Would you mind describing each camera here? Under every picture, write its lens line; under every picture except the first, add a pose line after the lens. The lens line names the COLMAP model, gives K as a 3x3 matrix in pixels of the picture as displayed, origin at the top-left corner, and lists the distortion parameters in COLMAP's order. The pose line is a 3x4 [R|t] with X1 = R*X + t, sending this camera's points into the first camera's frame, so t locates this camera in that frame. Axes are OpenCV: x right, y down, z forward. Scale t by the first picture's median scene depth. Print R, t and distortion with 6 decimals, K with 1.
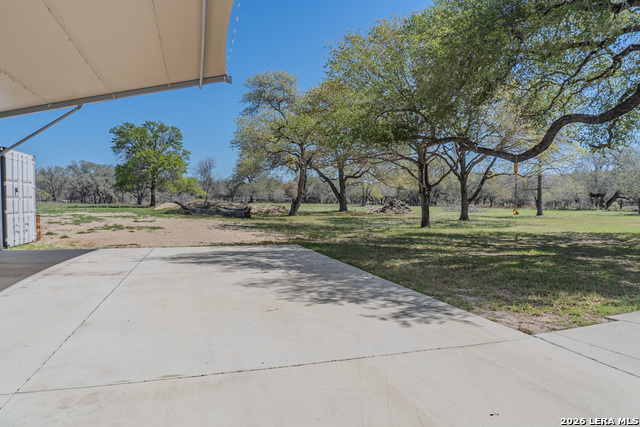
lens RADIAL K [[444.8, 0, 320.3], [0, 444.8, 212.5], [0, 0, 1]] dist [0.002565, 0.000367]
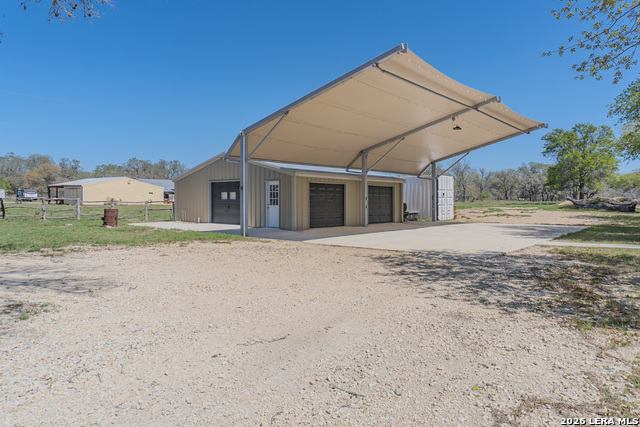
lens RADIAL K [[444.8, 0, 320.2], [0, 444.8, 212.0], [0, 0, 1]] dist [0.002565, 0.000367]
pose [[0.579384, 0.011310, -0.814976, 0.138531], [-0.008461, 0.999933, 0.007861, 0.004415], [0.815011, 0.002341, 0.579441, -0.138695]]
